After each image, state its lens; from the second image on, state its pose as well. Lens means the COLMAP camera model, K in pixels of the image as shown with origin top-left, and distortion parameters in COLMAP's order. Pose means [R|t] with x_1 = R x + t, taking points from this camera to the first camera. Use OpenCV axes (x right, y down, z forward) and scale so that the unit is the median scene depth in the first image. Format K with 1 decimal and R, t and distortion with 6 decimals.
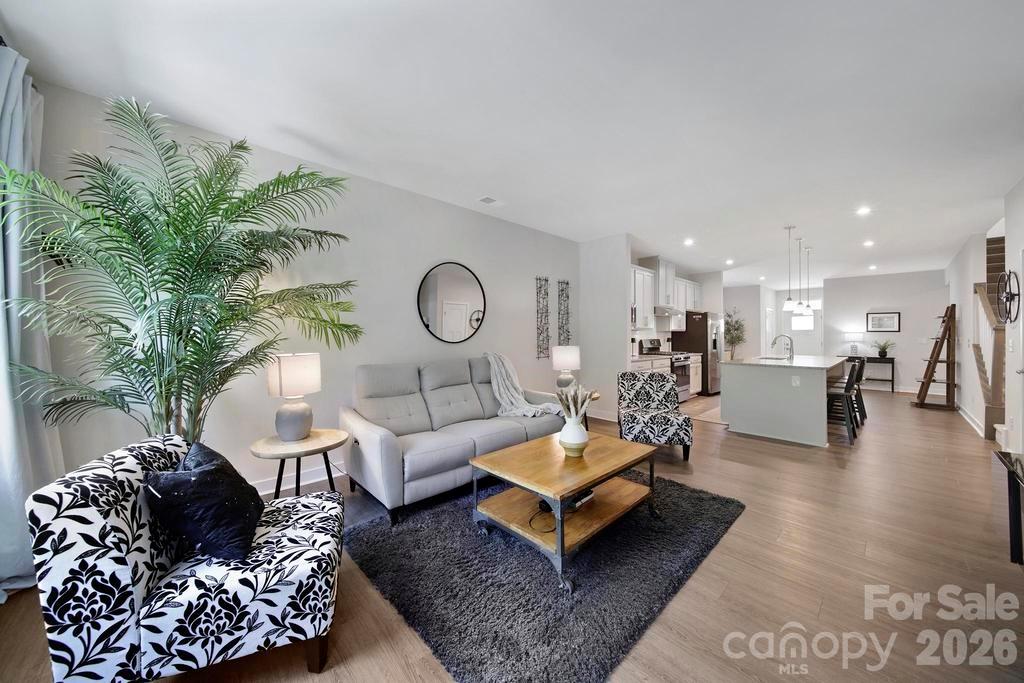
lens RADIAL K [[359.8, 0, 514.2], [0, 359.8, 332.4], [0, 0, 1]] dist [-0.003836, -0.000296]
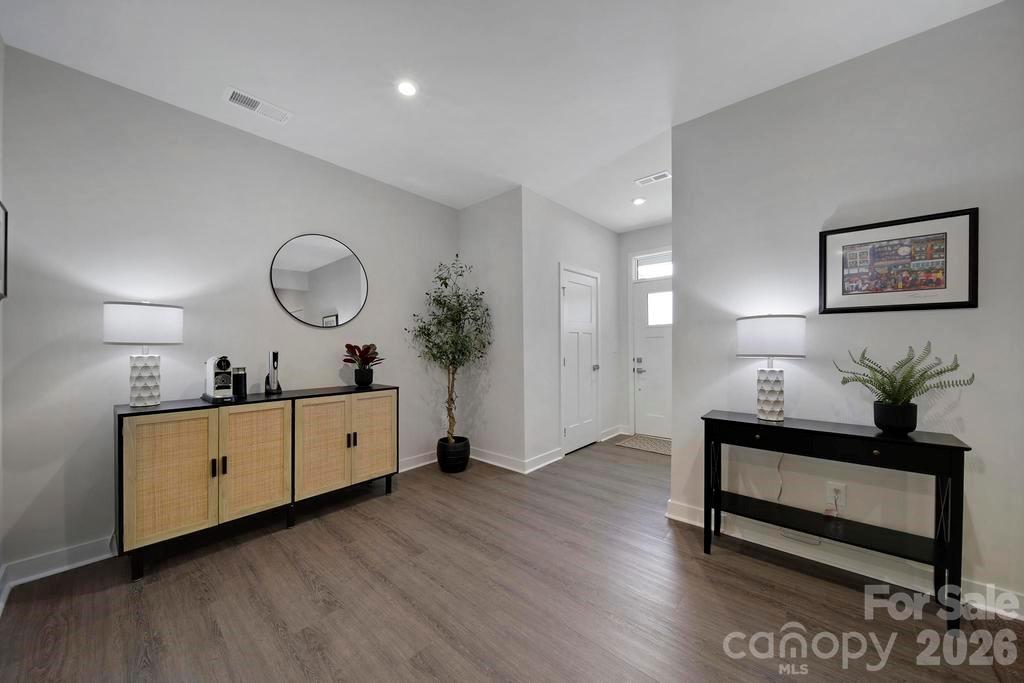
lens RADIAL K [[359.8, 0, 510.4], [0, 359.8, 346.5], [0, 0, 1]] dist [-0.003836, -0.000296]
pose [[0.995875, -0.006538, 0.090504, 0.781018], [0.004479, 0.999727, 0.022927, 0.013474], [-0.090630, -0.022427, 0.995632, 0.806532]]
